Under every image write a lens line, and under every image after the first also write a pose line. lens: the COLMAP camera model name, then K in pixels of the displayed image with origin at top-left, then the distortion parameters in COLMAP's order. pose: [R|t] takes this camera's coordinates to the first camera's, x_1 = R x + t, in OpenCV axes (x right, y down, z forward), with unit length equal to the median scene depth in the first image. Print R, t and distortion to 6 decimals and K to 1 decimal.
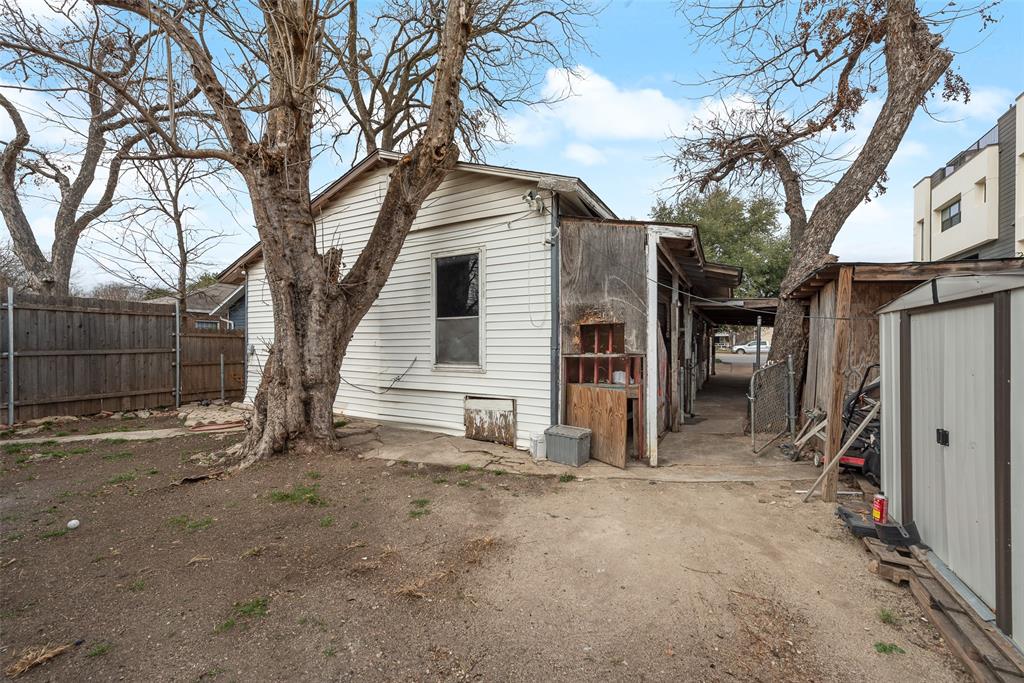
lens RADIAL K [[404.2, 0, 505.6], [0, 404.2, 344.8], [0, 0, 1]] dist [0.012025, -0.002400]
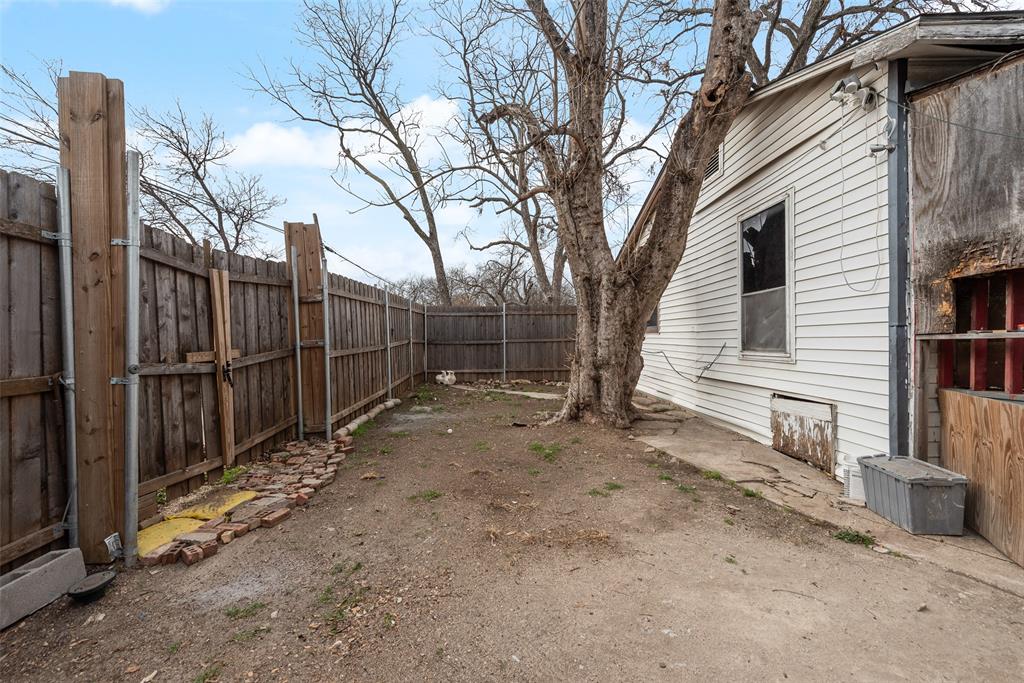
lens RADIAL K [[404.2, 0, 508.6], [0, 404.2, 340.4], [0, 0, 1]] dist [0.012025, -0.002400]
pose [[0.492967, -0.004189, -0.870038, 0.360064], [0.003943, 0.999989, -0.002580, 0.030794], [0.870039, -0.002159, 0.492978, 0.216990]]
